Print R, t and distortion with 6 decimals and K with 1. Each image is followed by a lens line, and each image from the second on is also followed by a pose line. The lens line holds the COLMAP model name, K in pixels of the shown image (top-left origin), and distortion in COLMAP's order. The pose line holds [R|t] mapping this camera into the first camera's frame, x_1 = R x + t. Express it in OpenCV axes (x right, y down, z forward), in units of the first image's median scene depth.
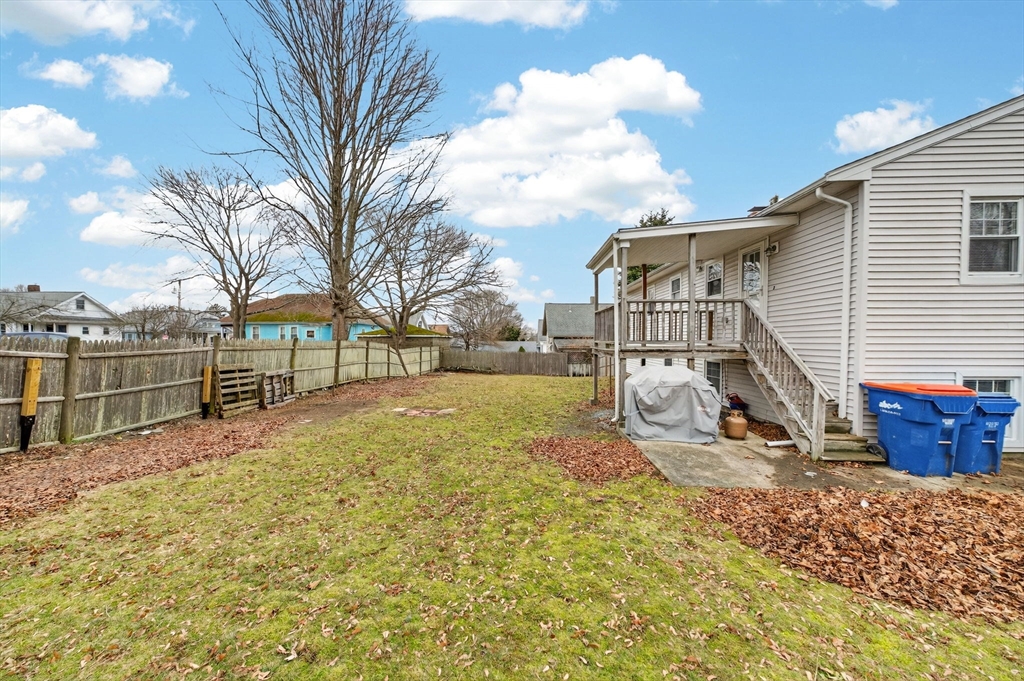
lens RADIAL K [[346.8, 0, 510.9], [0, 346.8, 345.1], [0, 0, 1]] dist [-0.002241, -0.000328]
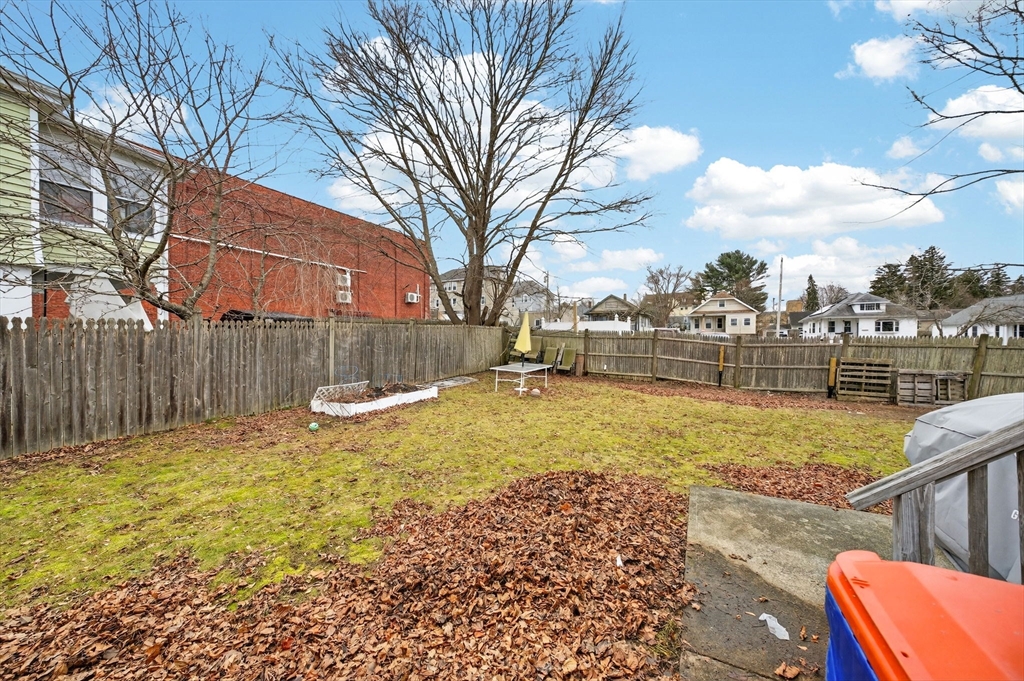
lens RADIAL K [[346.8, 0, 510.9], [0, 346.8, 345.1], [0, 0, 1]] dist [-0.002241, -0.000328]
pose [[-0.451666, 0.010917, -0.892121, 1.068174], [-0.013358, 0.999730, 0.018997, 0.007420], [0.892087, 0.020497, -0.451398, 0.678389]]
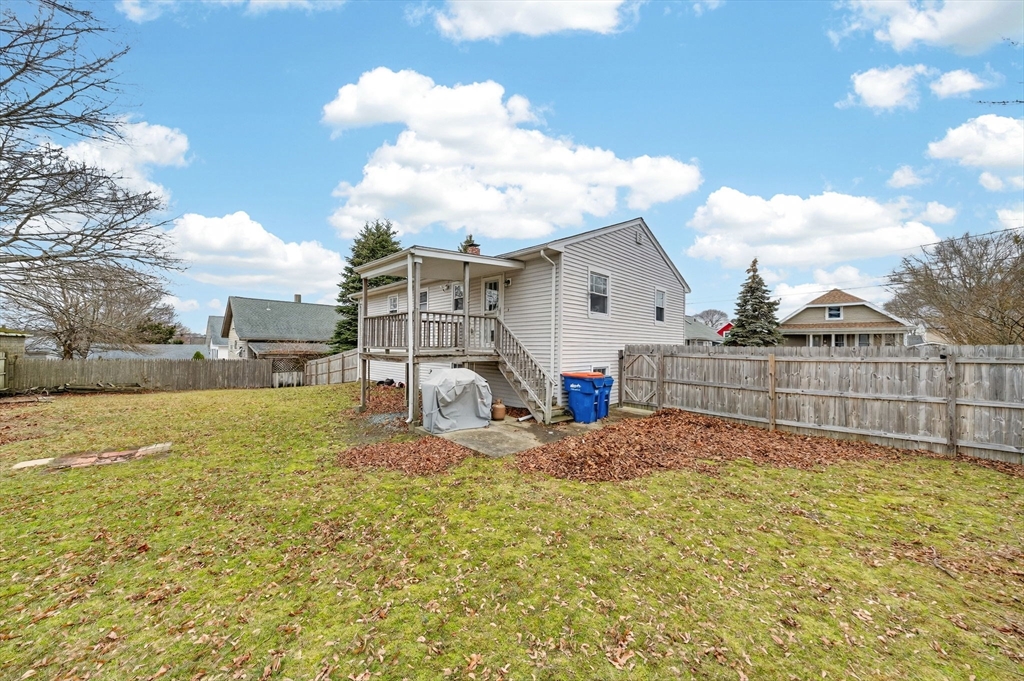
lens RADIAL K [[346.8, 0, 510.9], [0, 346.8, 345.1], [0, 0, 1]] dist [-0.002241, -0.000328]
pose [[0.683961, 0.009875, 0.729452, -0.316867], [-0.000180, 0.999911, -0.013367, -0.005046], [-0.729519, 0.009011, 0.683901, 0.036047]]
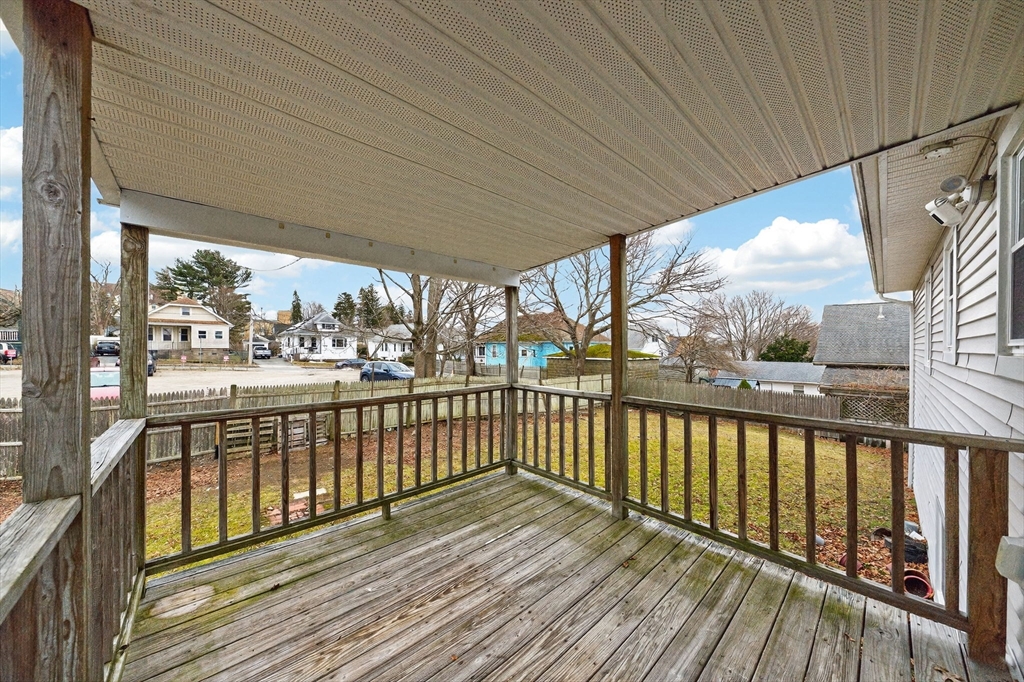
lens RADIAL K [[346.8, 0, 510.9], [0, 346.8, 345.6], [0, 0, 1]] dist [-0.002241, -0.000328]
pose [[0.702205, 0.001076, -0.711974, 0.789322], [-0.012762, 0.999857, -0.011076, -0.207359], [0.711861, 0.016863, 0.702118, 1.159287]]
